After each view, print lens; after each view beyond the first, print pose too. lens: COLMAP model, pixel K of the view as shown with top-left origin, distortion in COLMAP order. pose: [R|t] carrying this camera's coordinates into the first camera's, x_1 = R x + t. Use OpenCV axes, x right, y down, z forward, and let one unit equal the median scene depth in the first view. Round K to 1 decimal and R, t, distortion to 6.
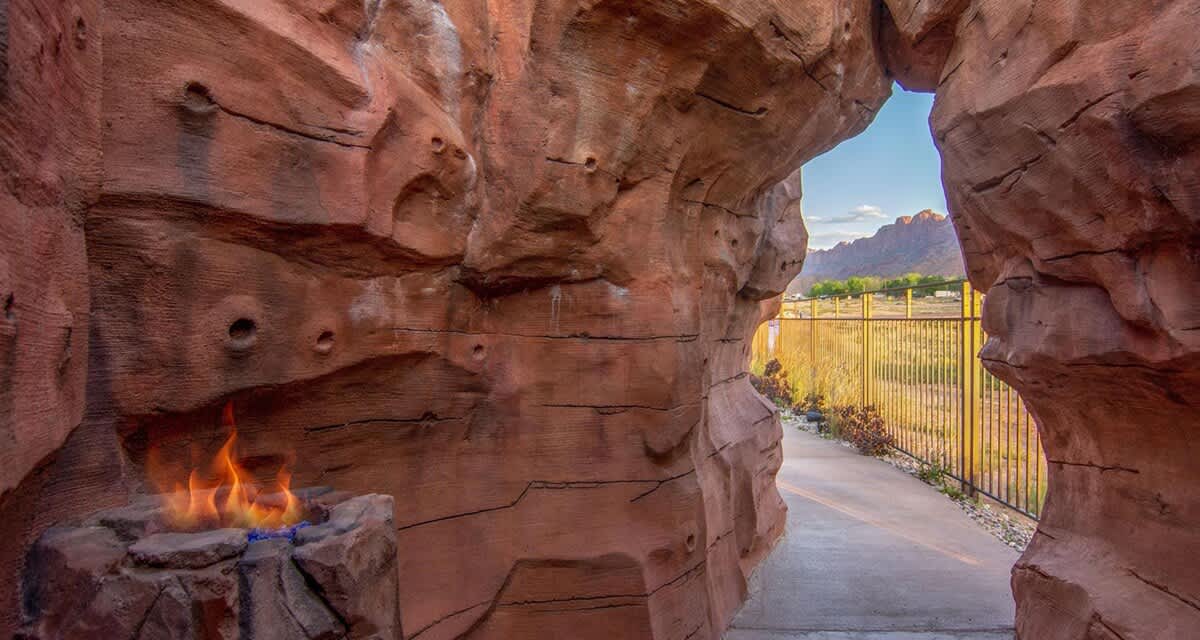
lens RADIAL K [[619.1, 0, 596.4], [0, 619.1, 317.7], [0, 0, 1]] dist [-0.014027, -0.002899]
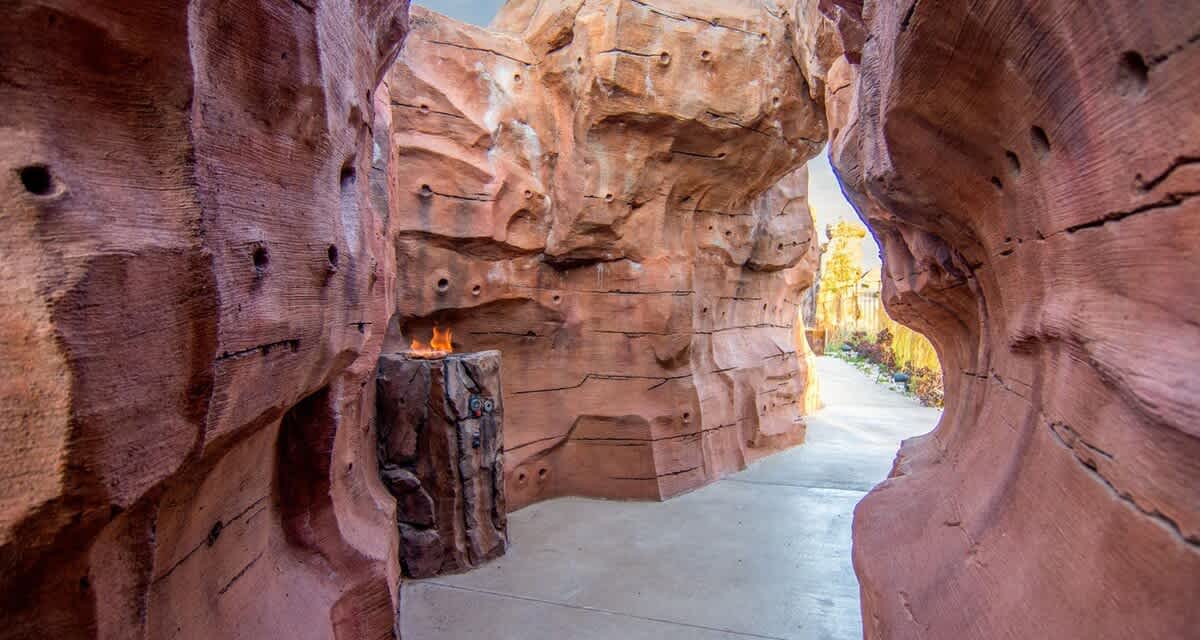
lens RADIAL K [[619.1, 0, 602.8], [0, 619.1, 318.6], [0, 0, 1]] dist [-0.014027, -0.002899]
pose [[0.967894, 0.005755, -0.251293, 0.428465], [0.003195, 0.999375, 0.035194, 0.049681], [0.251339, -0.034867, 0.967271, -0.795618]]
